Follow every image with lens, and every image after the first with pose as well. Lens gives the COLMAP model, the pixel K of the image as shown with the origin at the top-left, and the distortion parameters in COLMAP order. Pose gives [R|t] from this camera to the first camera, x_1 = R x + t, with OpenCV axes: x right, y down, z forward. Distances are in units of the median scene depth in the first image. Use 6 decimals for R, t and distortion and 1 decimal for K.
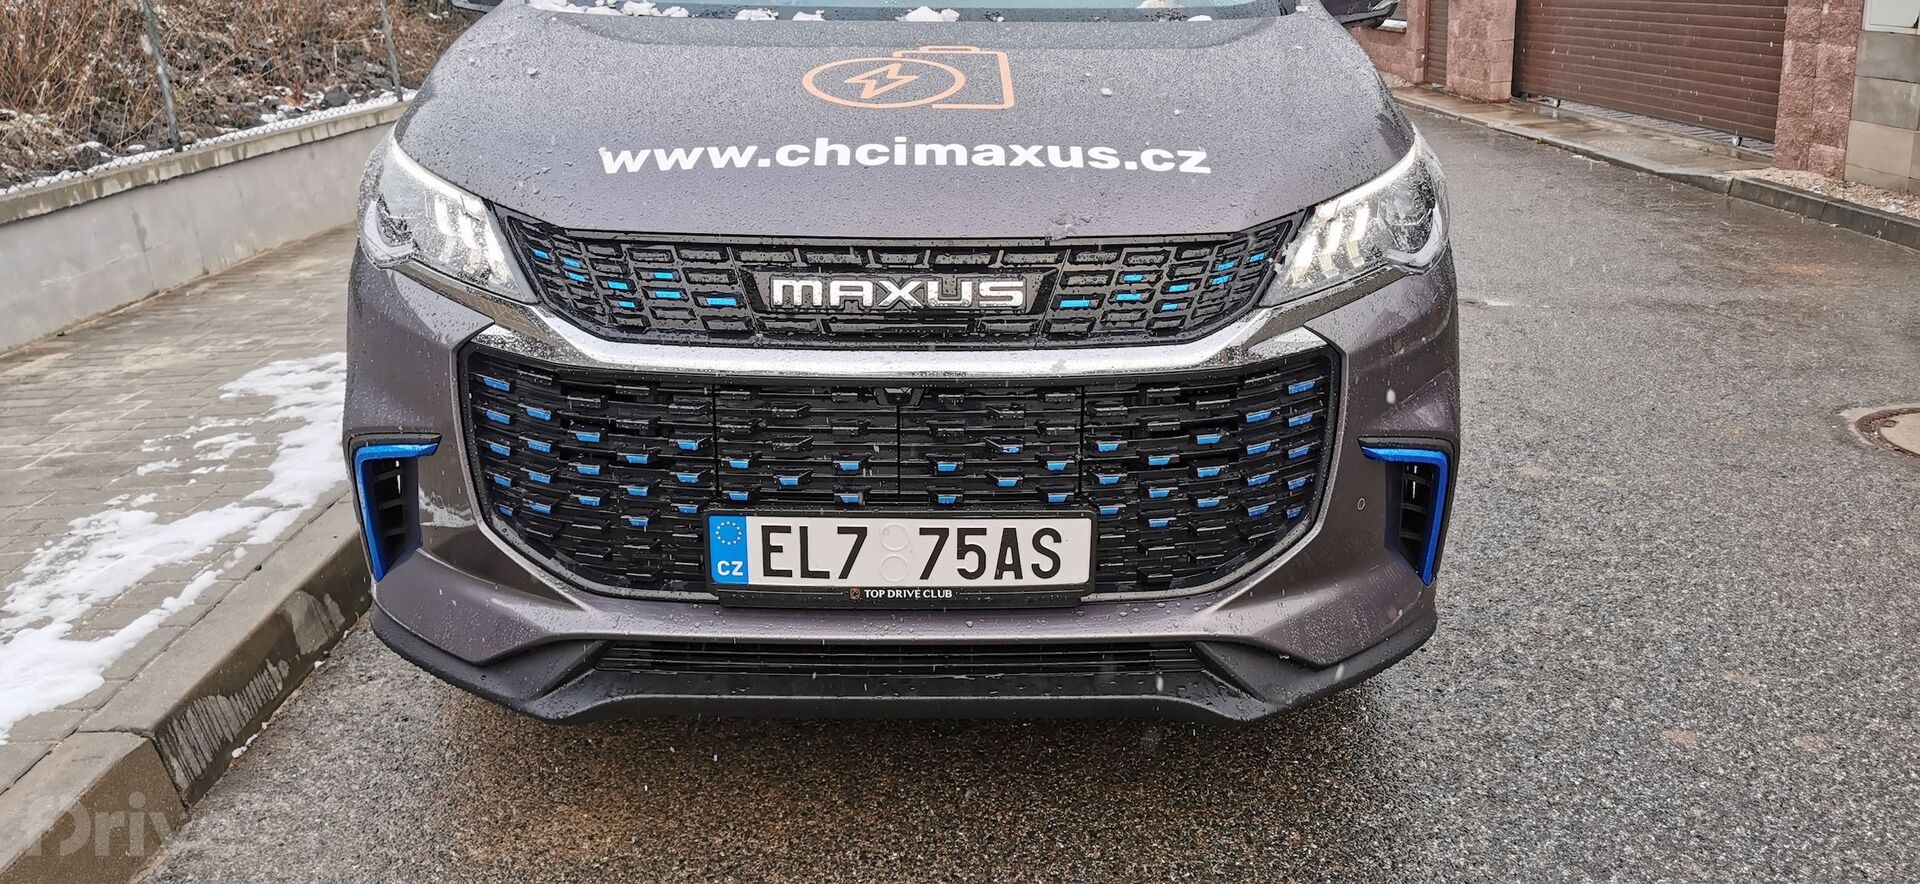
lens RADIAL K [[1492.0, 0, 960.0], [0, 1492.0, 442.0], [0, 0, 1]] dist [0.082072, -0.133940]
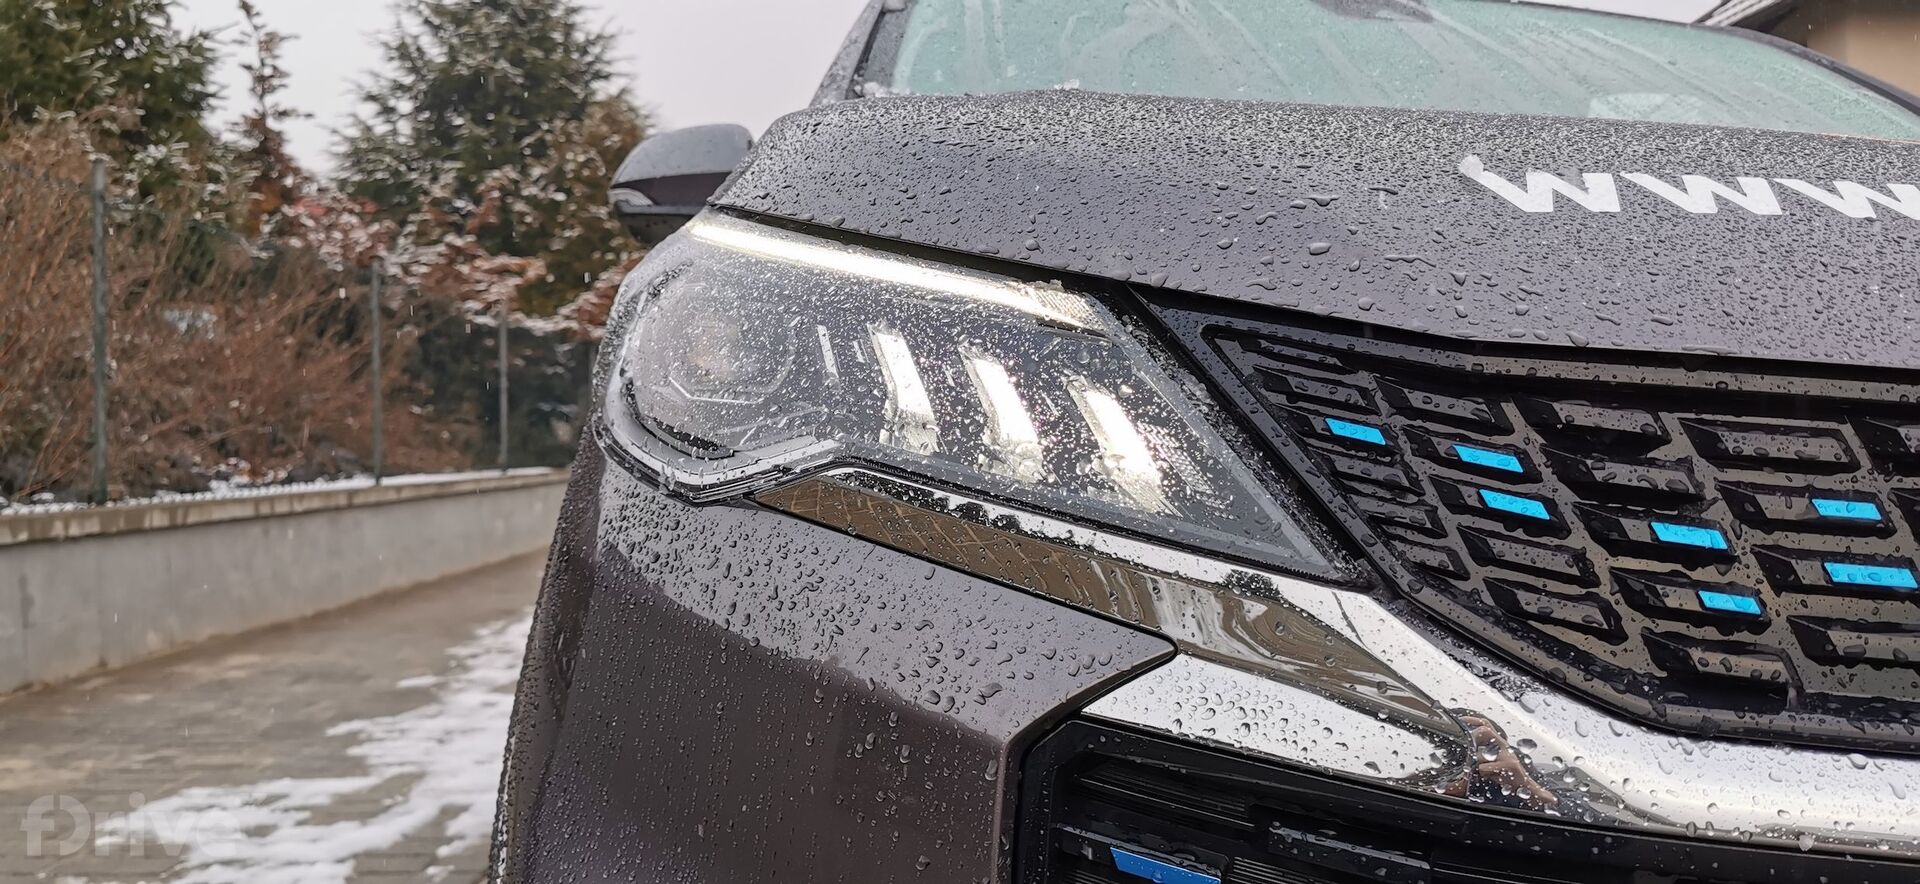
lens RADIAL K [[1492.0, 0, 960.0], [0, 1492.0, 442.0], [0, 0, 1]] dist [0.082072, -0.133940]
pose [[0.997131, 0.058747, 0.047737, -0.367857], [-0.041628, 0.952281, -0.302371, -0.028780], [-0.063222, 0.299516, 0.951994, 0.711036]]
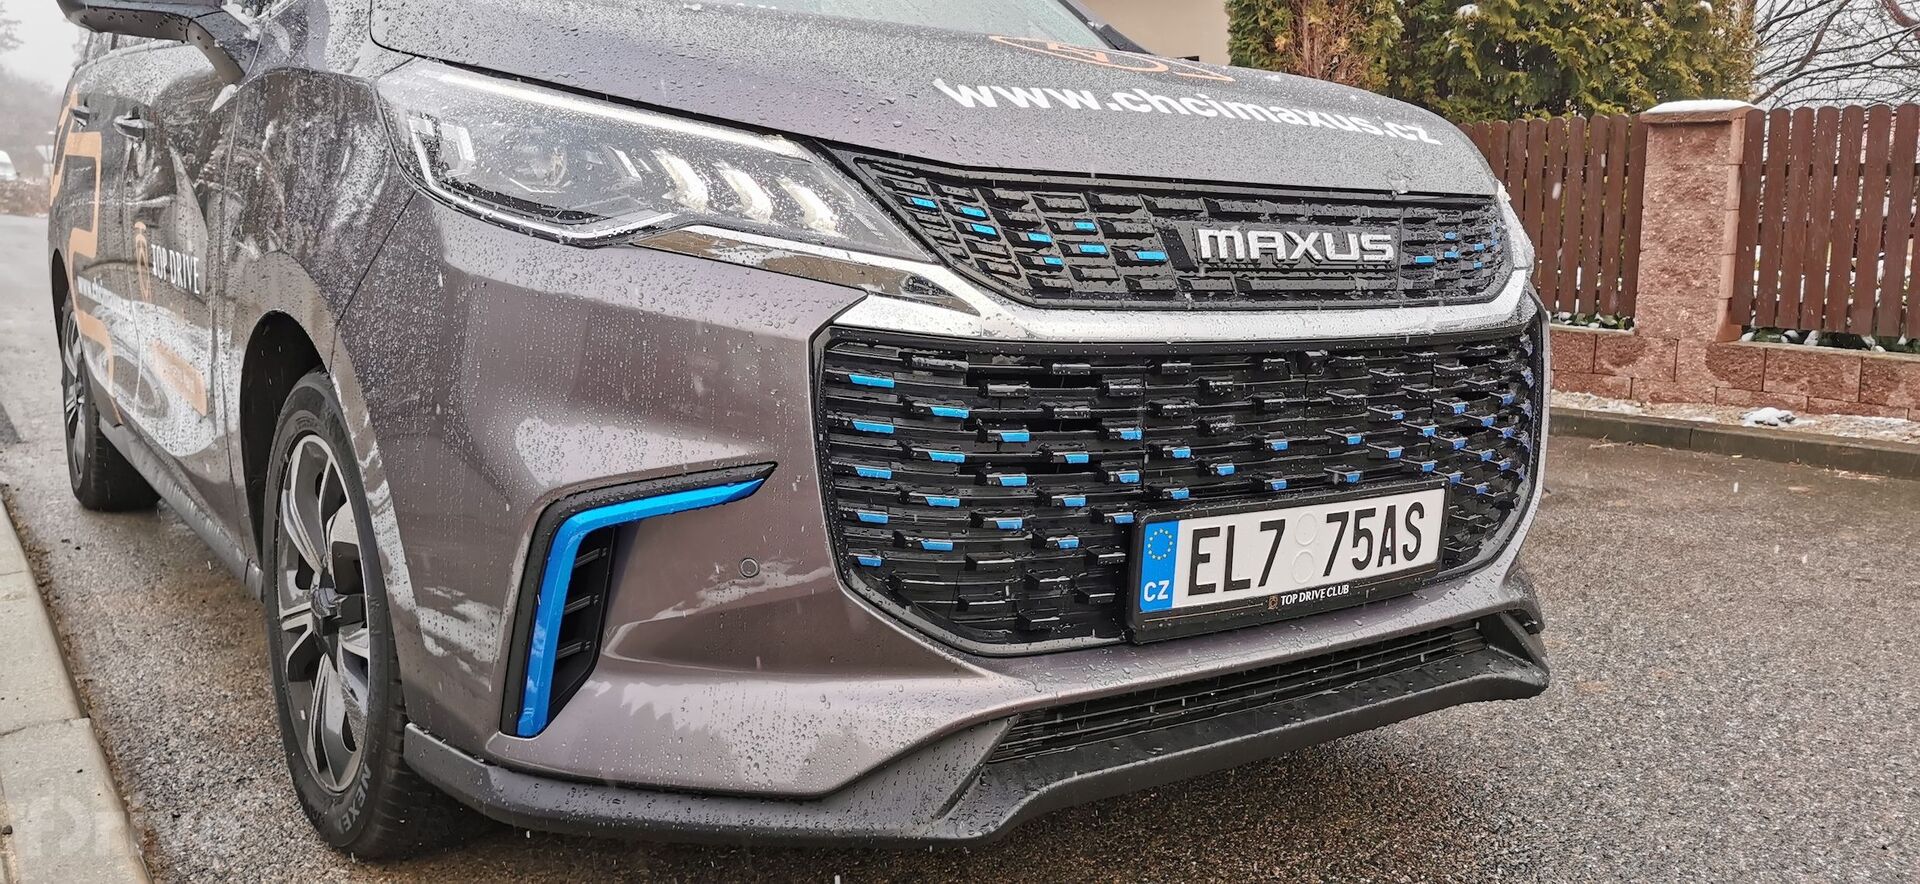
lens RADIAL K [[1492.0, 0, 960.0], [0, 1492.0, 442.0], [0, 0, 1]] dist [0.082072, -0.133940]
pose [[0.813859, -0.067042, 0.577182, -0.699558], [0.153571, 0.982819, -0.102384, 0.071994], [-0.560402, 0.171964, 0.810172, 0.396254]]
